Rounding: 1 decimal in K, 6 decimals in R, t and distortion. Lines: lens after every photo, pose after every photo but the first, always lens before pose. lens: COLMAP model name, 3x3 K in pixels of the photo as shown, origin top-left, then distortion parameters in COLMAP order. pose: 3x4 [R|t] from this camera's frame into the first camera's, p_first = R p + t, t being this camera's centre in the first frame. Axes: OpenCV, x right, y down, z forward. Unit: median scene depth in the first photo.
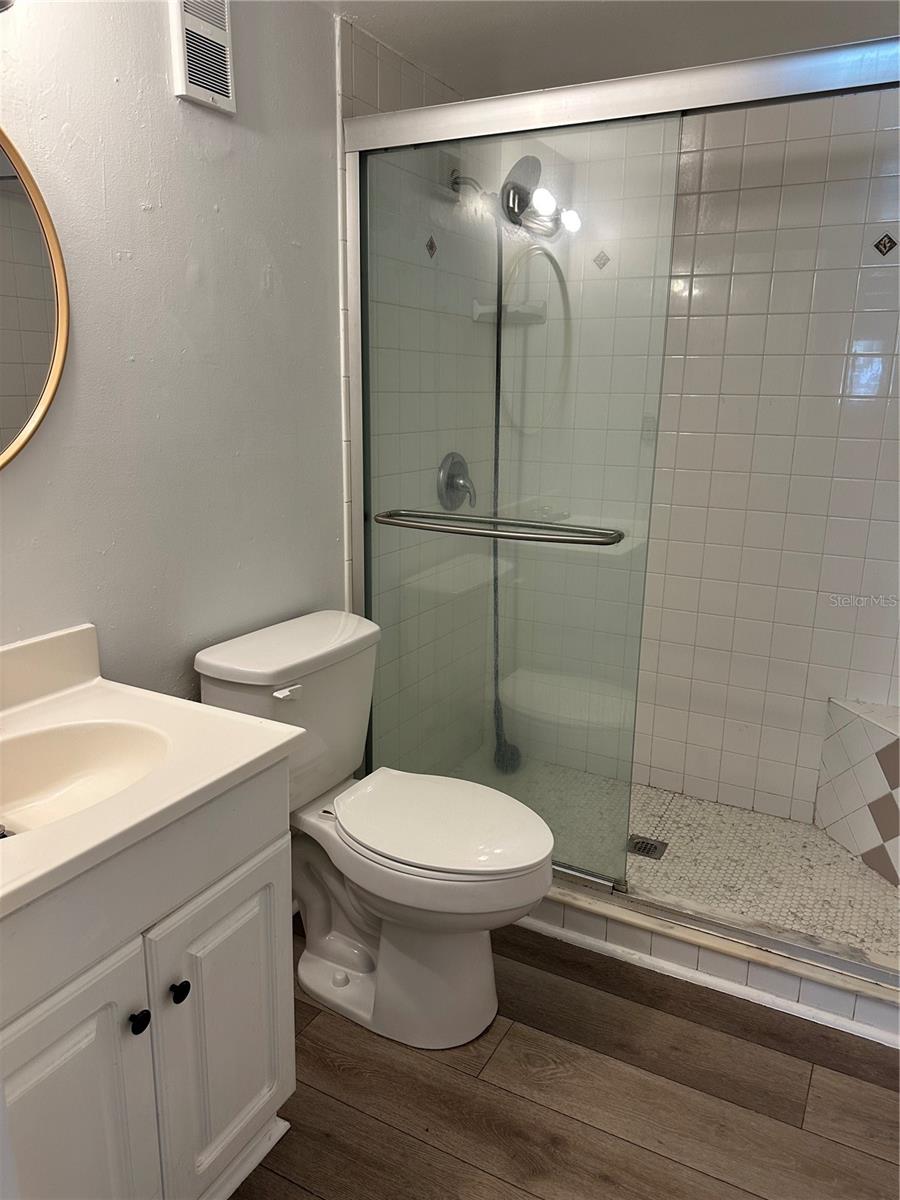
lens RADIAL K [[836.5, 0, 442.7], [0, 836.5, 593.9], [0, 0, 1]] dist [-0.014222, -0.009146]
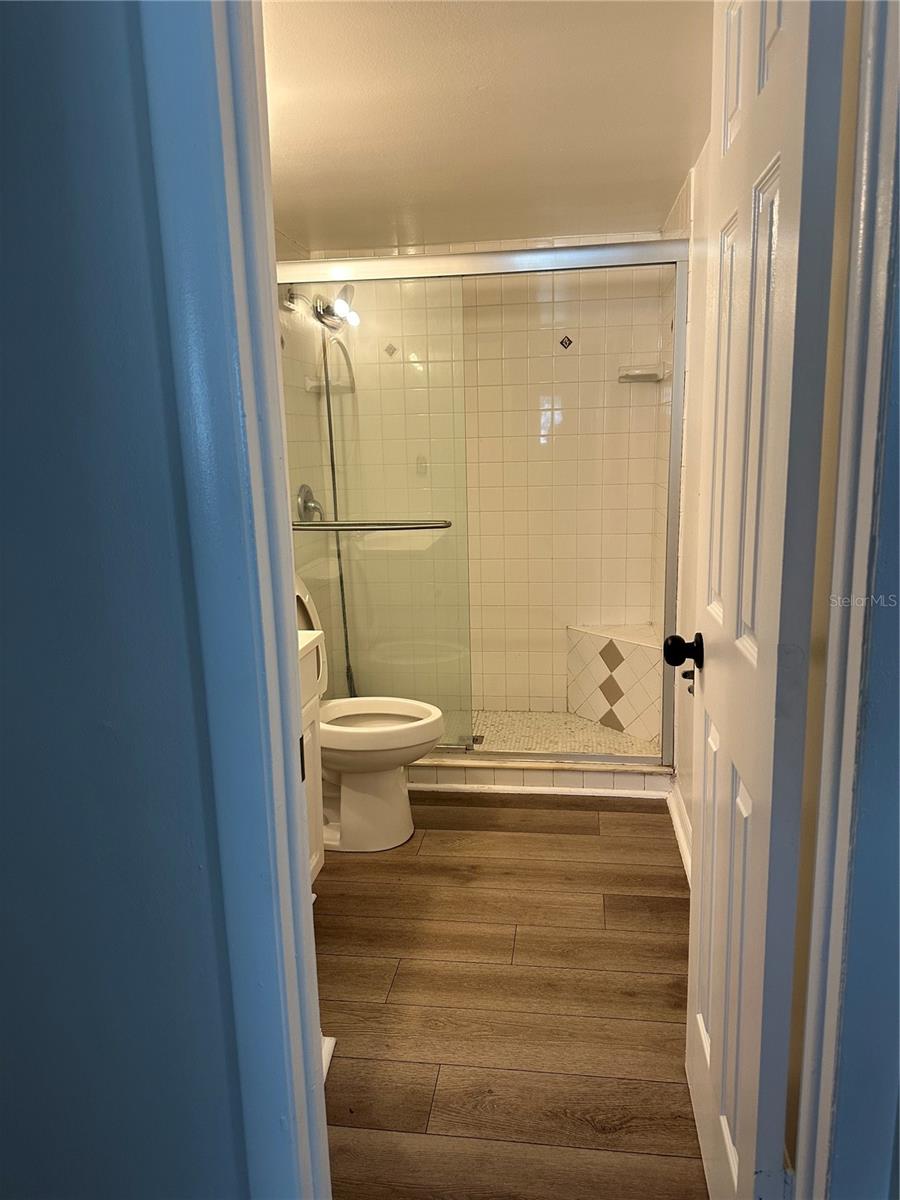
lens RADIAL K [[836.5, 0, 453.6], [0, 836.5, 604.0], [0, 0, 1]] dist [-0.014222, -0.009146]
pose [[0.929102, -0.105985, 0.354312, -0.369632], [0.127684, 0.991073, -0.038363, 0.155857], [-0.347083, 0.080883, 0.934340, -0.508700]]
